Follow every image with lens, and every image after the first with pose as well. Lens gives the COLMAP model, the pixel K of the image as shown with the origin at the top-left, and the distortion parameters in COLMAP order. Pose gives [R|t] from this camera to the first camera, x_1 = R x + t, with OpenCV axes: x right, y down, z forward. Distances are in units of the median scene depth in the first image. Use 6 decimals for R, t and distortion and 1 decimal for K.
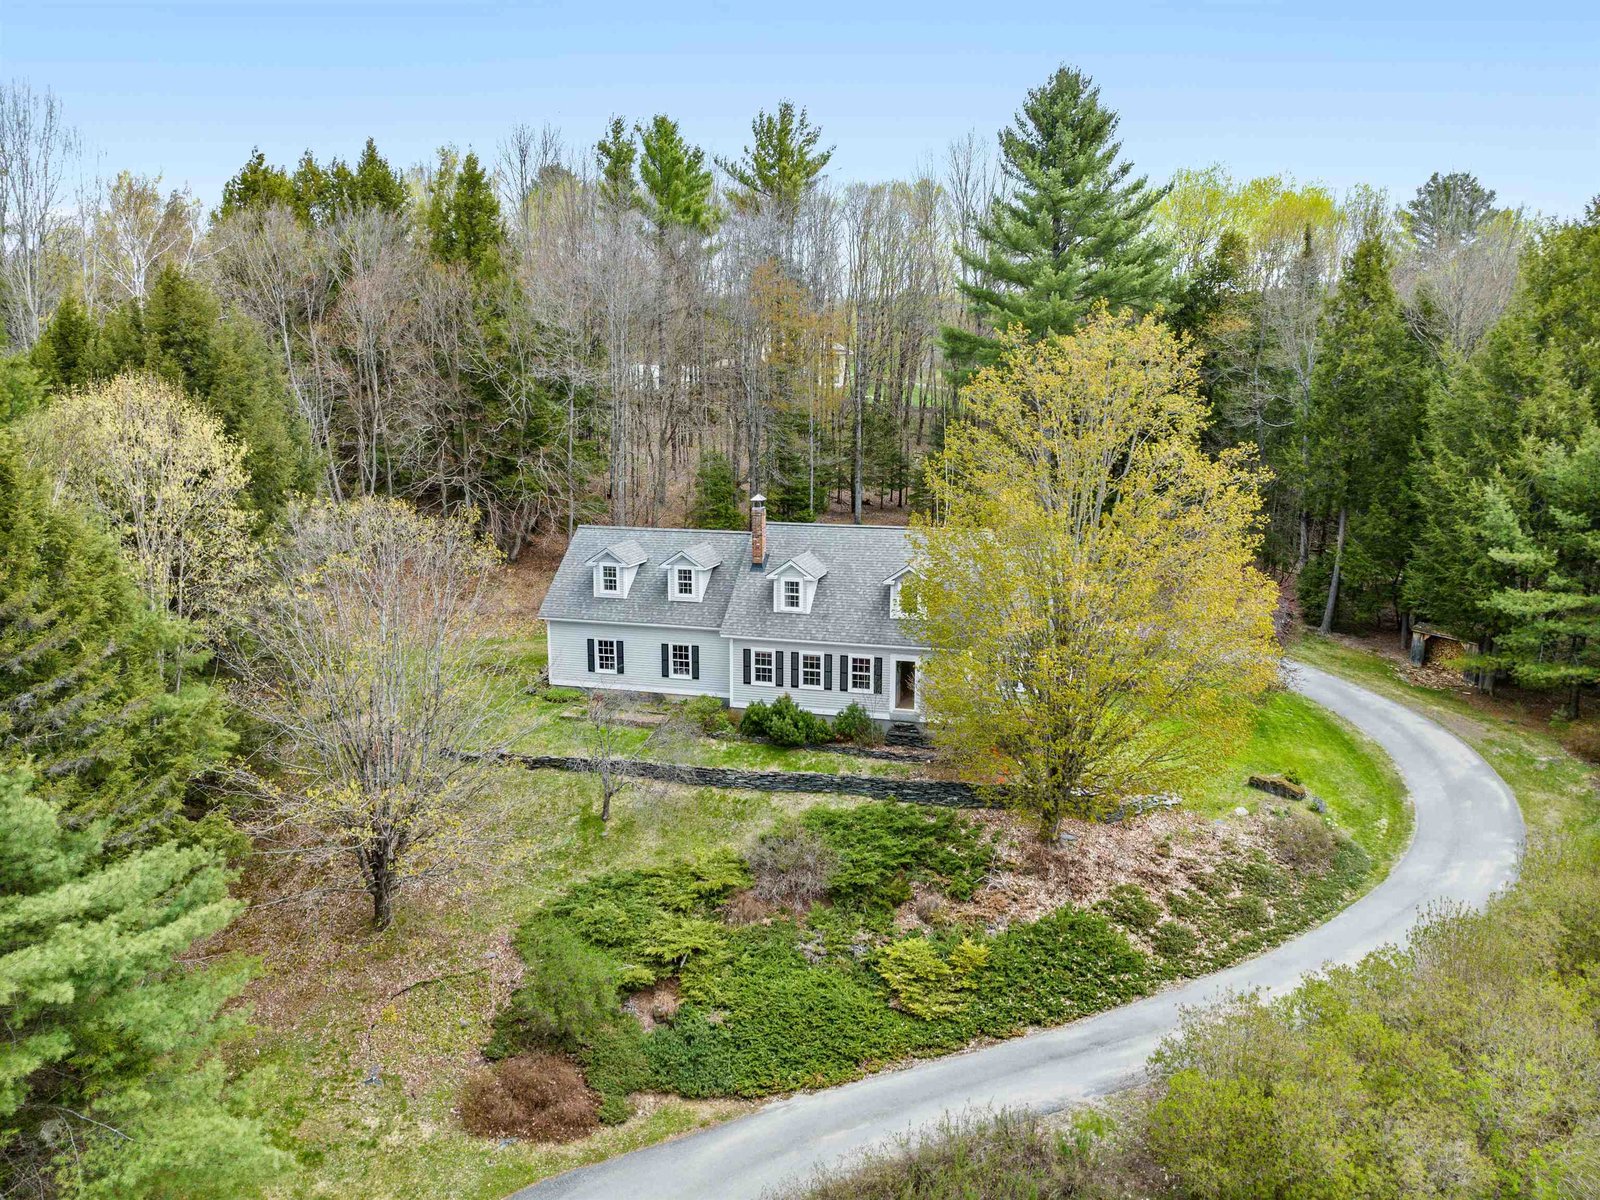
lens RADIAL K [[1052.7, 0, 795.2], [0, 1052.7, 604.2], [0, 0, 1]] dist [0.000321, -0.045483]
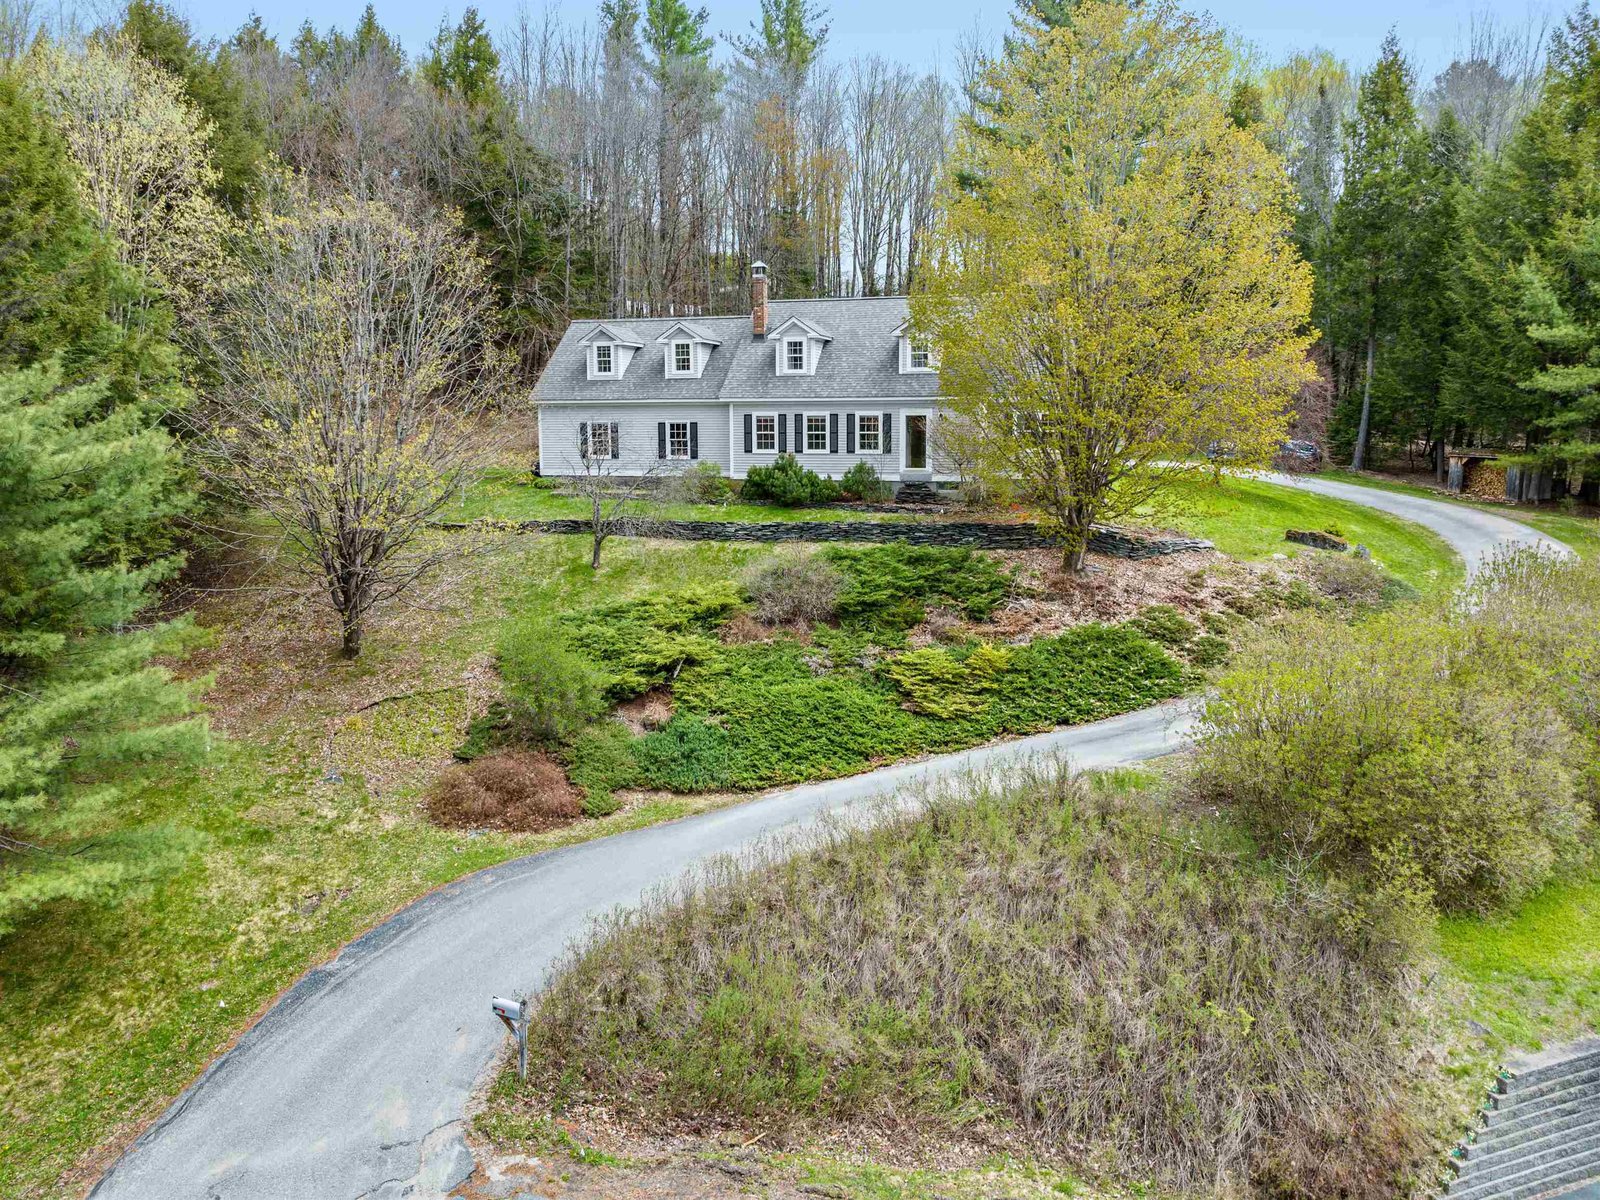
lens RADIAL K [[1067.1, 0, 800.0], [0, 1067.1, 600.0], [0, 0, 1]] dist [-0.018418, -0.003219]
pose [[0.999965, -0.006212, -0.005623, 0.006035], [0.005870, 0.998246, -0.058914, 0.303025], [0.005979, 0.058879, 0.998247, 0.063277]]
